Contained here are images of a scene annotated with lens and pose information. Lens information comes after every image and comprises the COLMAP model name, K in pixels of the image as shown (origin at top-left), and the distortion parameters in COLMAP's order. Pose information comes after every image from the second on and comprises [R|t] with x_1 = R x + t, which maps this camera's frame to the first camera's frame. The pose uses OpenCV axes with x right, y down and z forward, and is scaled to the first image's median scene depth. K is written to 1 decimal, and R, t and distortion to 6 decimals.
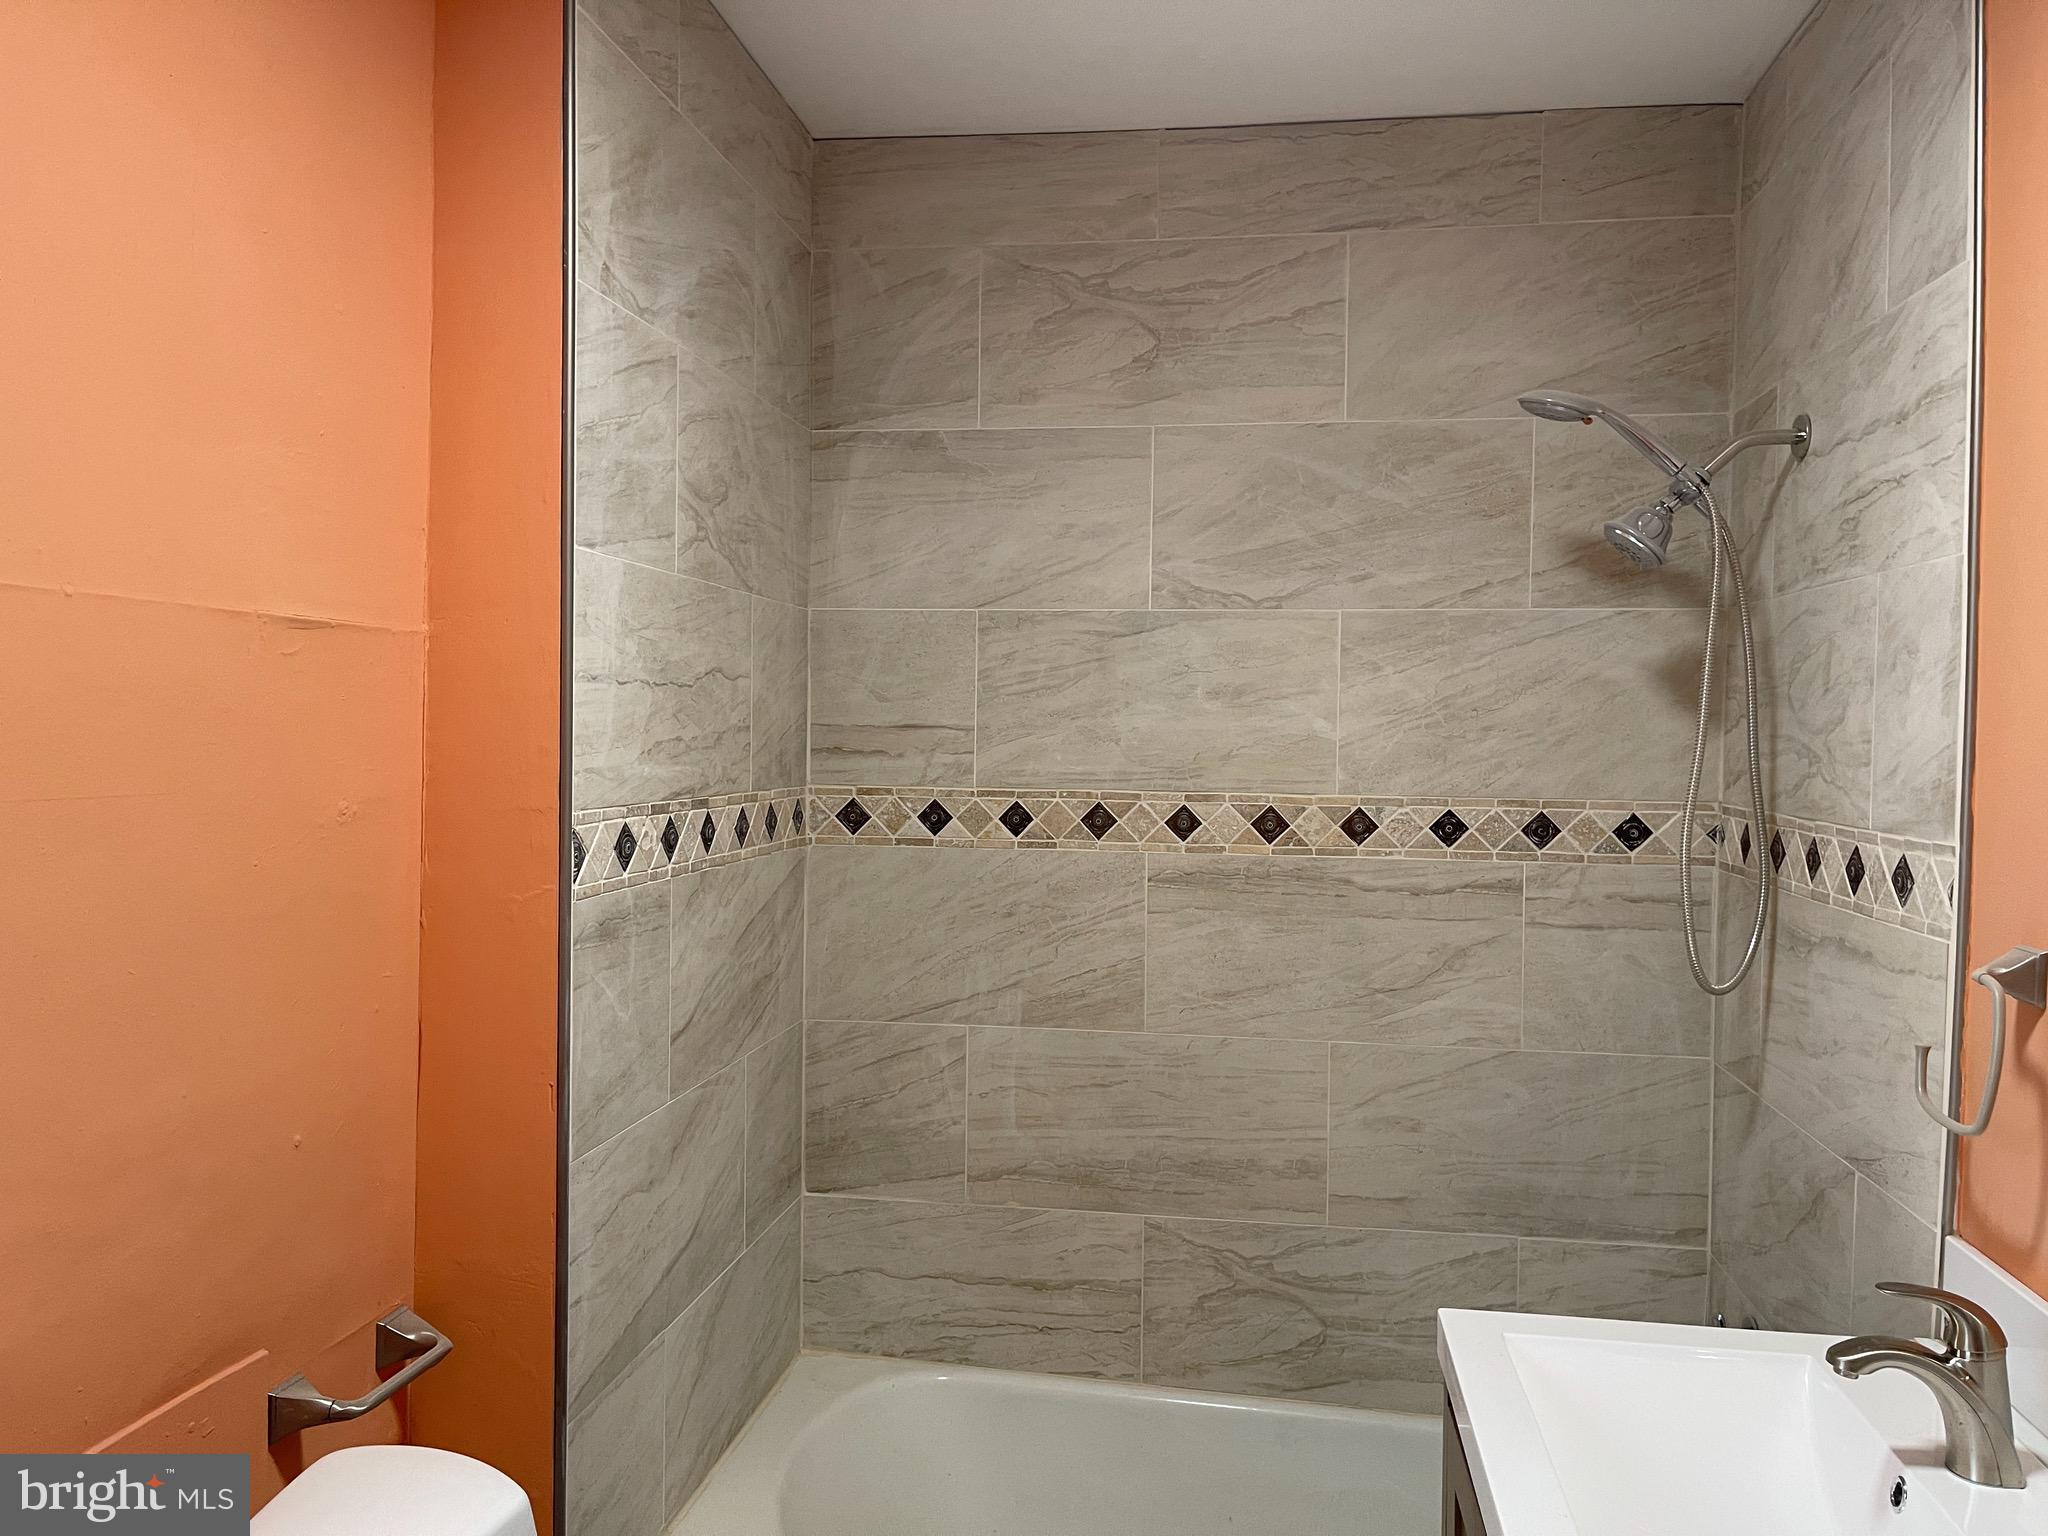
lens RADIAL K [[1539.9, 0, 1034.5], [0, 1539.9, 776.4], [0, 0, 1]] dist [0.073292, -0.085933]
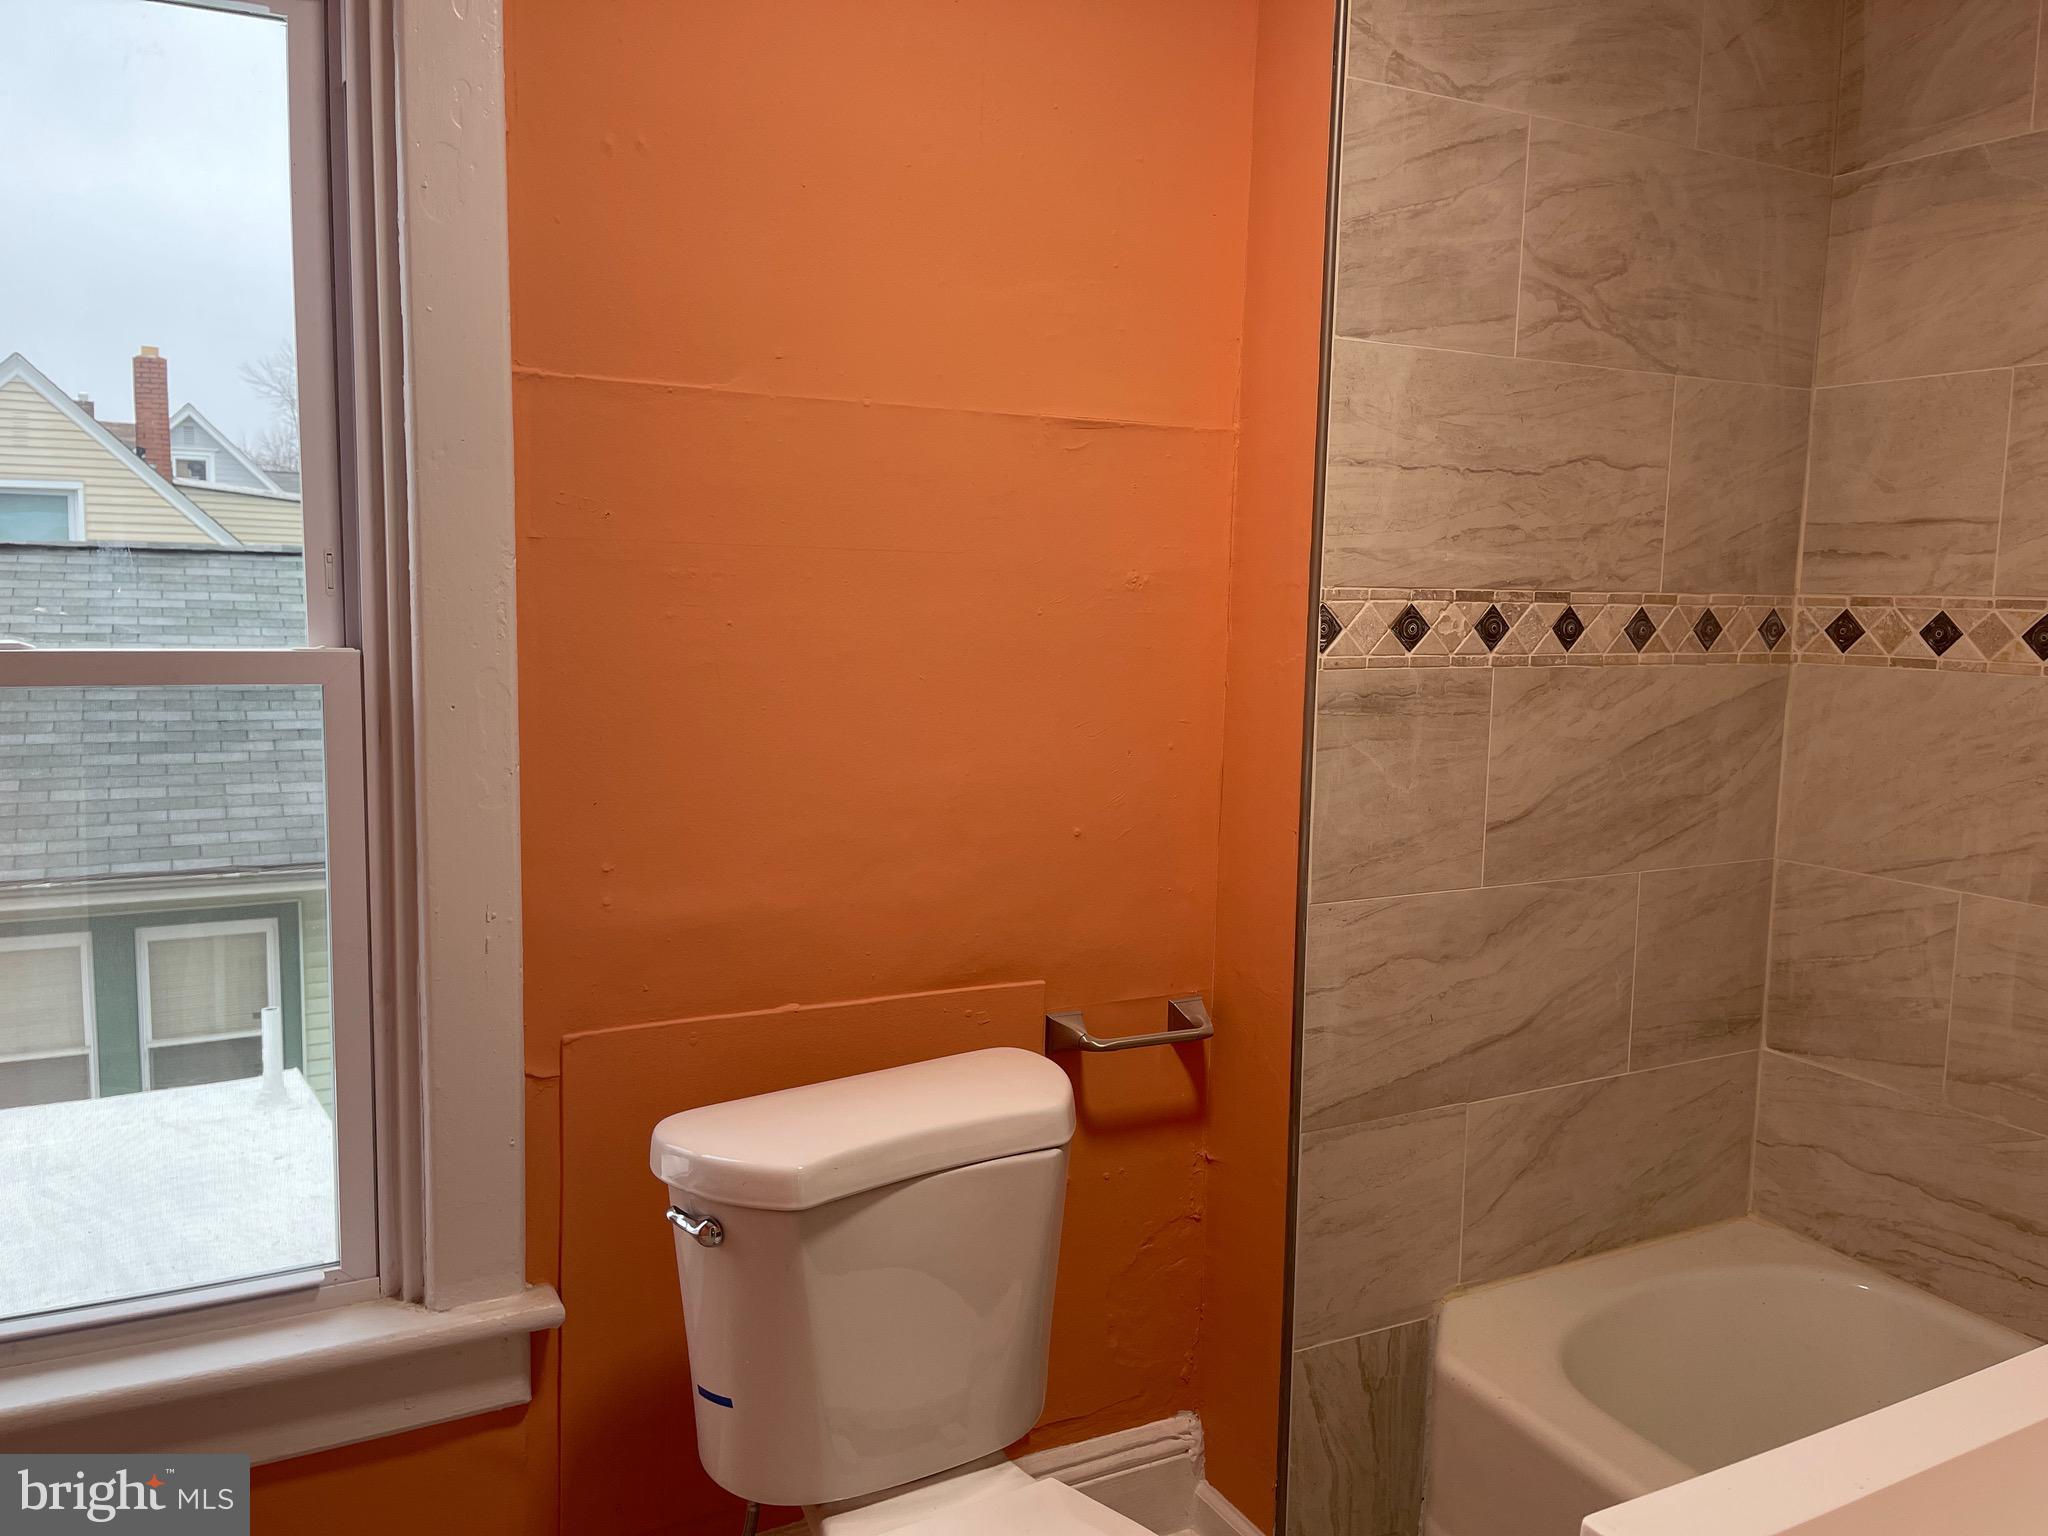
lens RADIAL K [[1539.9, 0, 1034.3], [0, 1539.9, 764.5], [0, 0, 1]] dist [0.073292, -0.085933]
pose [[0.613221, 0.092784, -0.784443, 0.339996], [-0.034545, 0.995277, 0.090717, 0.042645], [0.789155, -0.028531, 0.613530, 0.128922]]
